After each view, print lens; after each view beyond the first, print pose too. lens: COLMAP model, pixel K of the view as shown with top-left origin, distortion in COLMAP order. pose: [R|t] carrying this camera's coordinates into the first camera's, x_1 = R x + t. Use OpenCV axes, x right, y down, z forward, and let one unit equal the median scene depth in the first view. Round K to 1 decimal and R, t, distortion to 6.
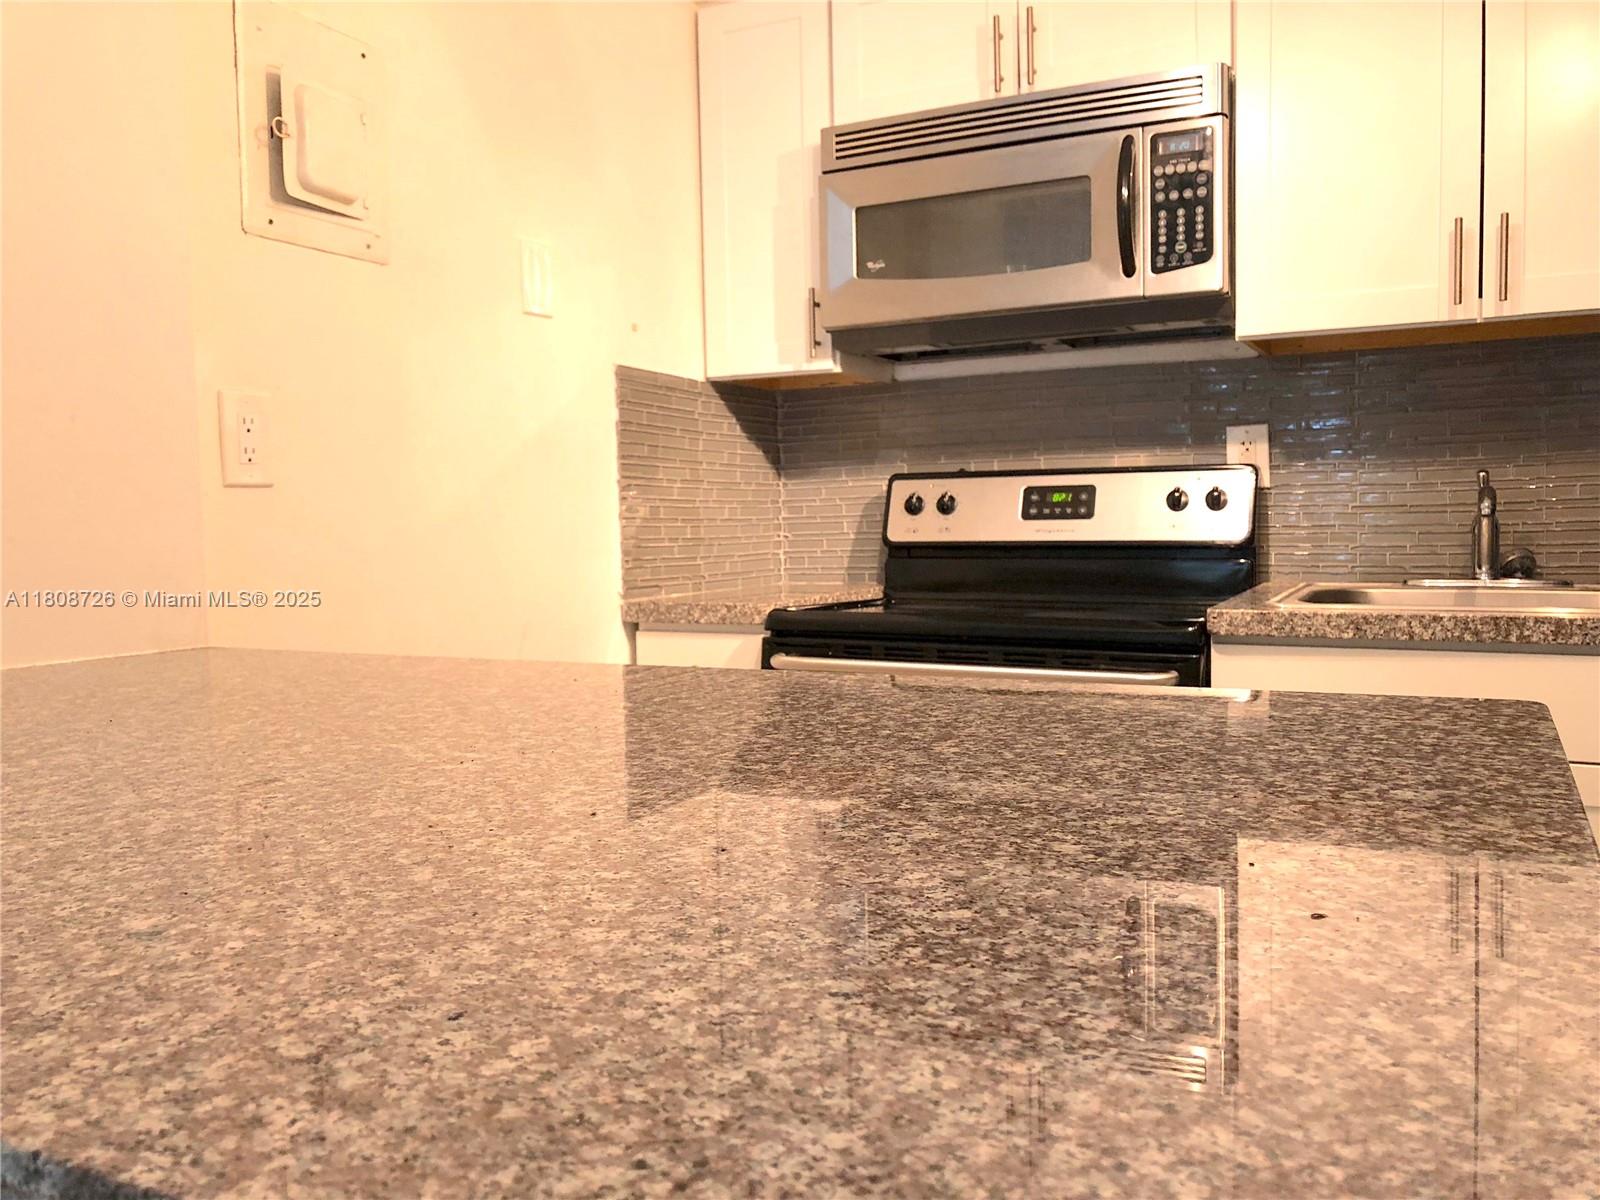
lens RADIAL K [[1329.6, 0, 800.0], [0, 1329.6, 580.5], [0, 0, 1]] dist [0.134957, -0.310355]
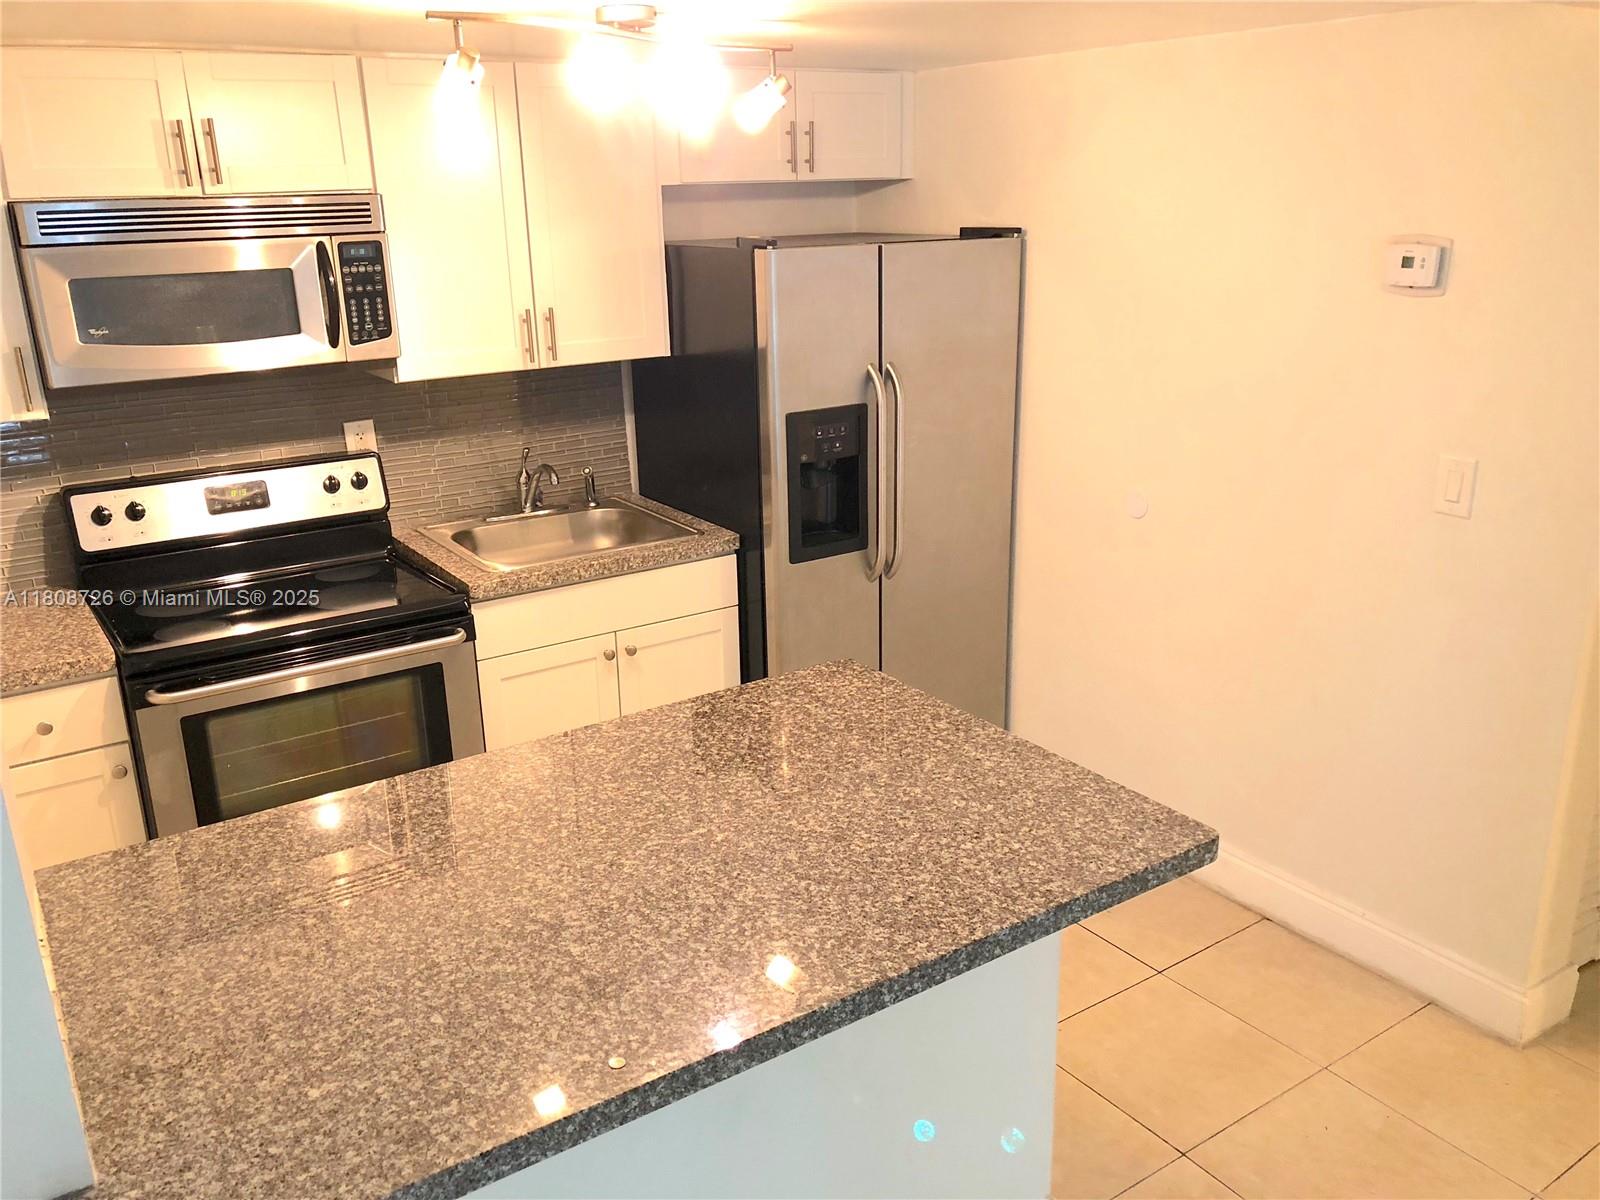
lens RADIAL K [[1336.6, 0, 806.3], [0, 1336.6, 595.2], [0, 0, 1]] dist [0.001018, 0.066918]
pose [[0.489744, -0.255395, 0.833621, -0.692419], [0.058448, 0.963601, 0.260879, -0.300390], [-0.869905, -0.079040, 0.486845, -0.089600]]
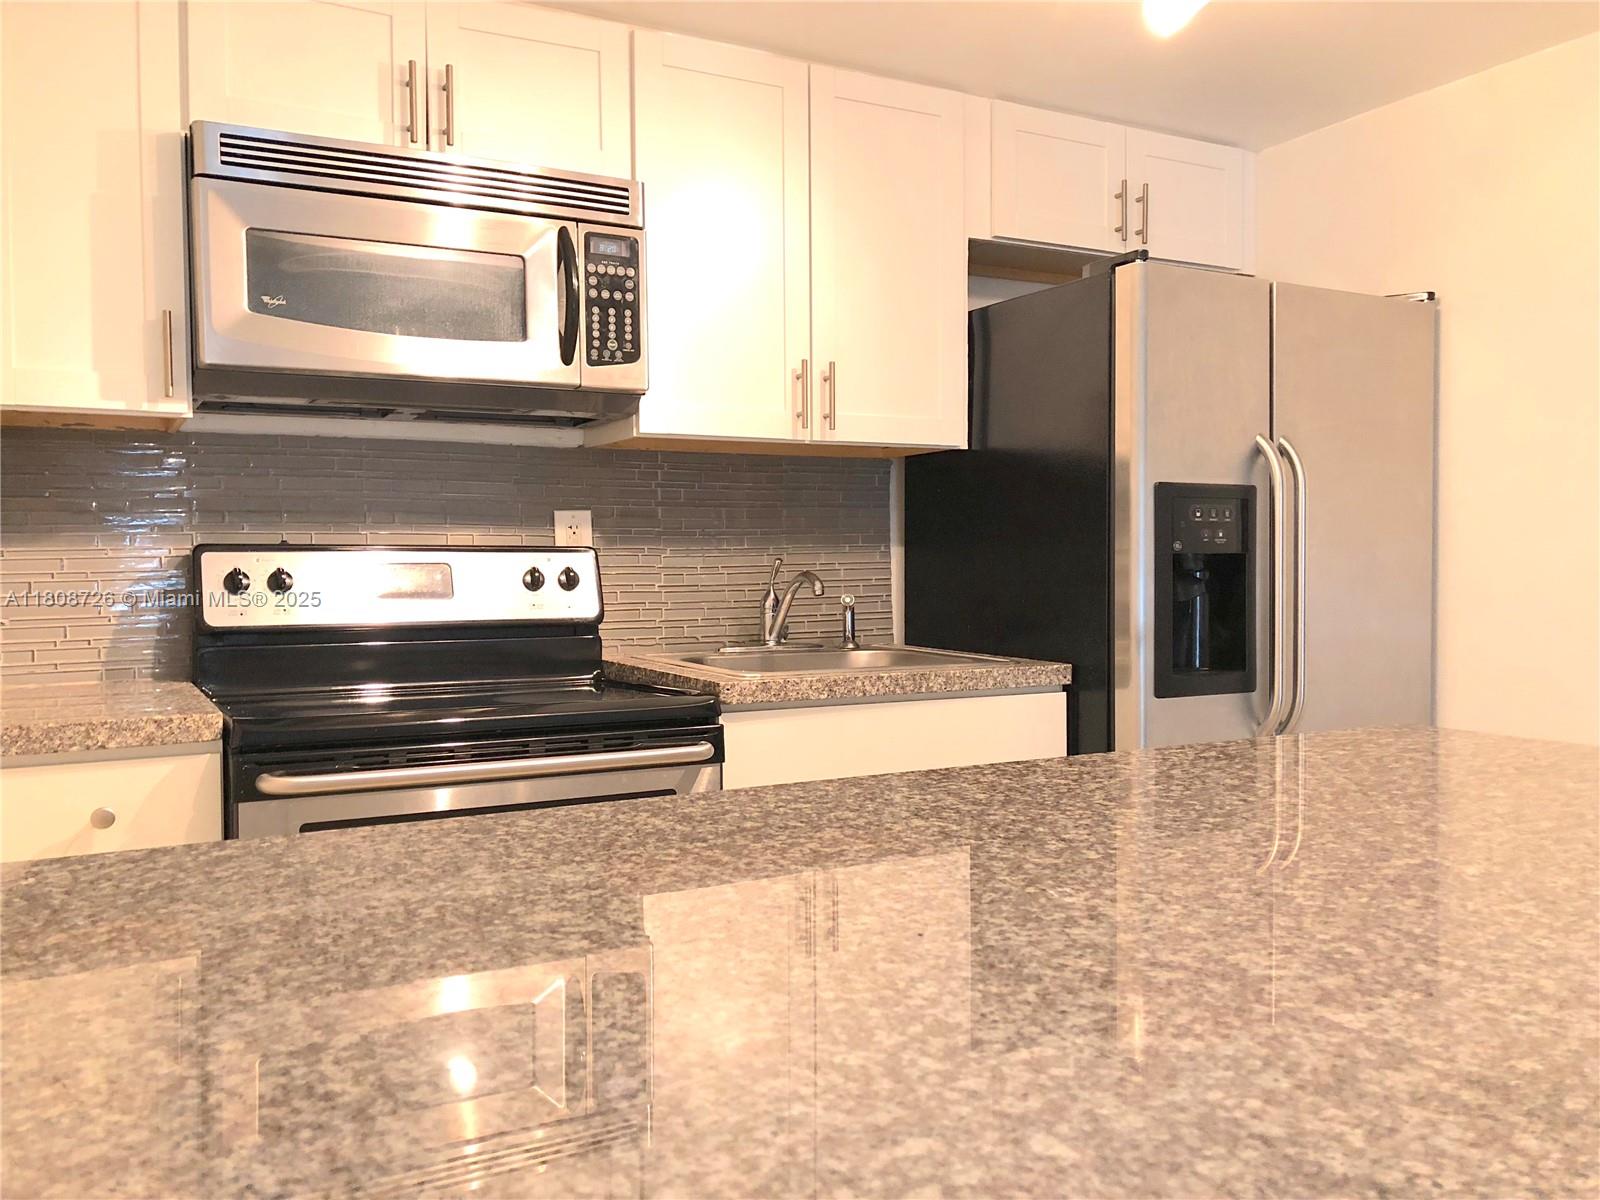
lens RADIAL K [[1318.8, 0, 800.0], [0, 1318.8, 600.0], [0, 0, 1]] dist [0.069425, -0.078780]
pose [[0.570923, -0.011653, 0.820921, -0.470898], [0.038603, 0.999174, -0.012664, -0.025719], [-0.820095, 0.038921, 0.570902, 0.276743]]
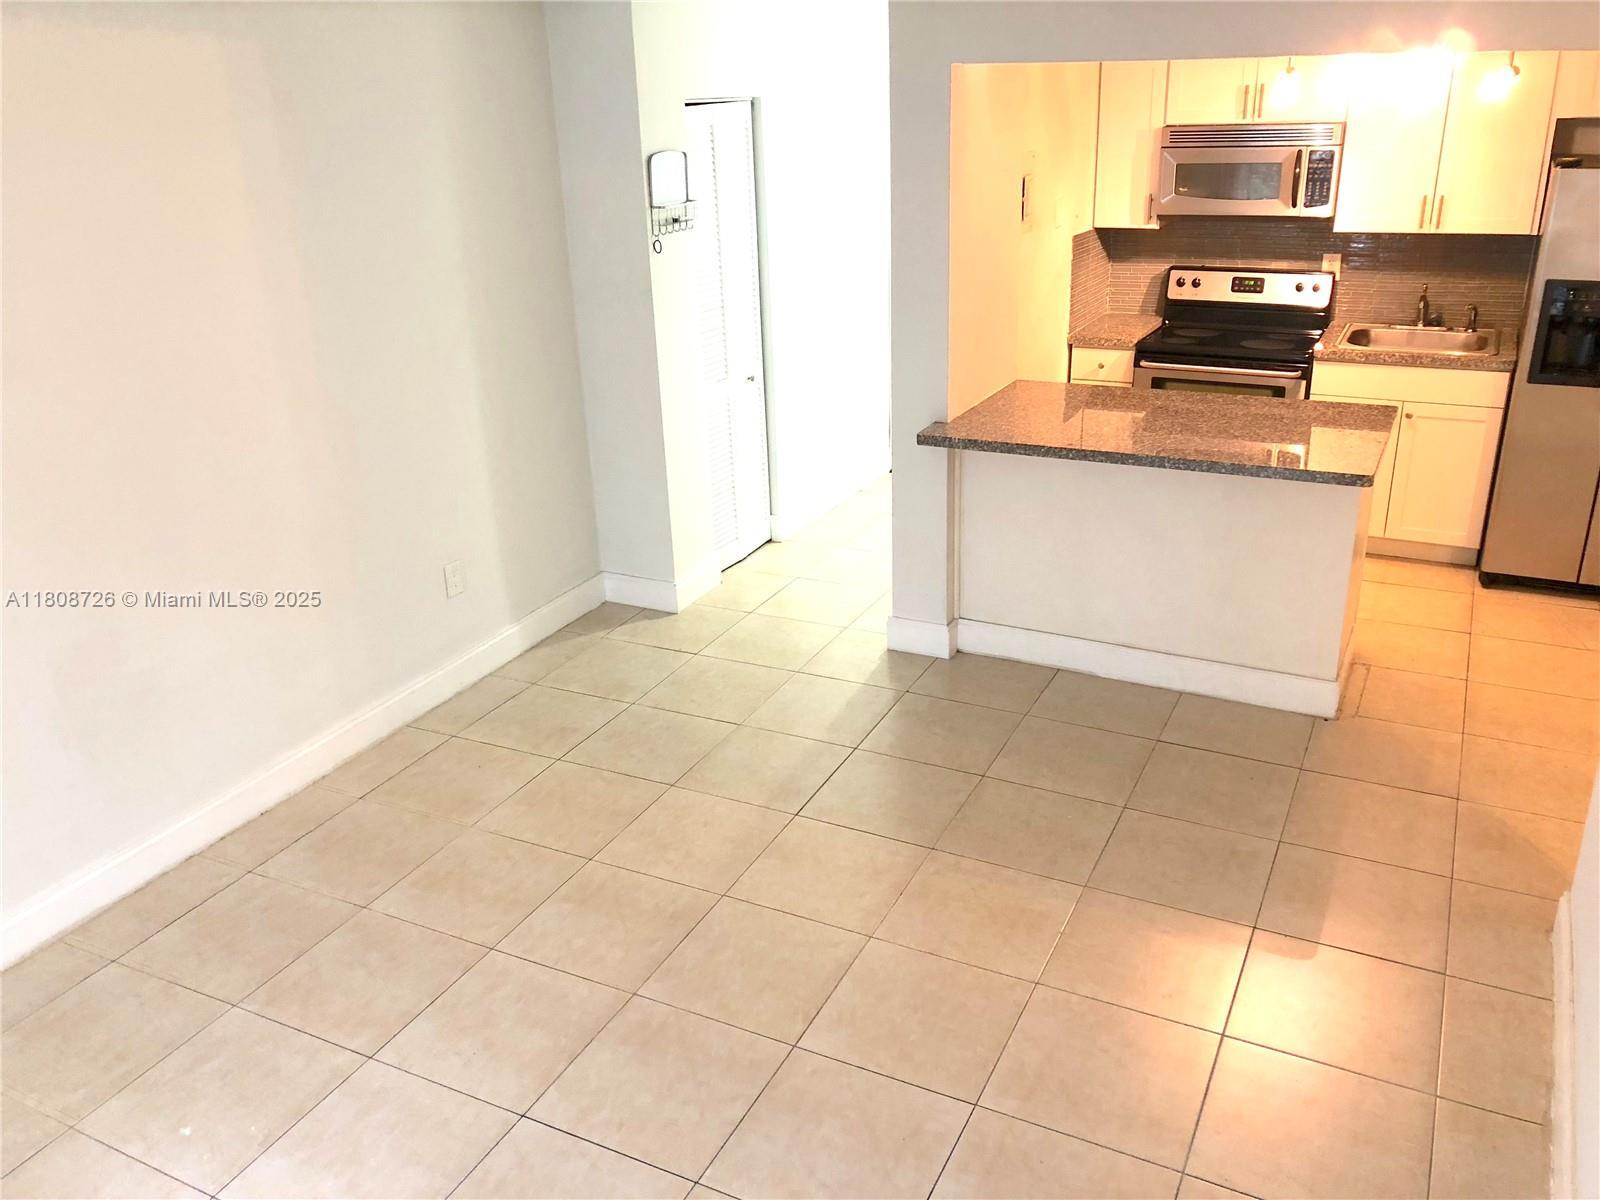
lens RADIAL K [[1314.8, 0, 800.0], [0, 1314.8, 600.0], [0, 0, 1]] dist [0.033523, -0.044462]
pose [[0.999884, -0.010594, -0.010908, -0.641333], [0.013602, 0.943848, 0.330100, -0.350979], [0.006799, -0.330211, 0.943883, -1.537164]]
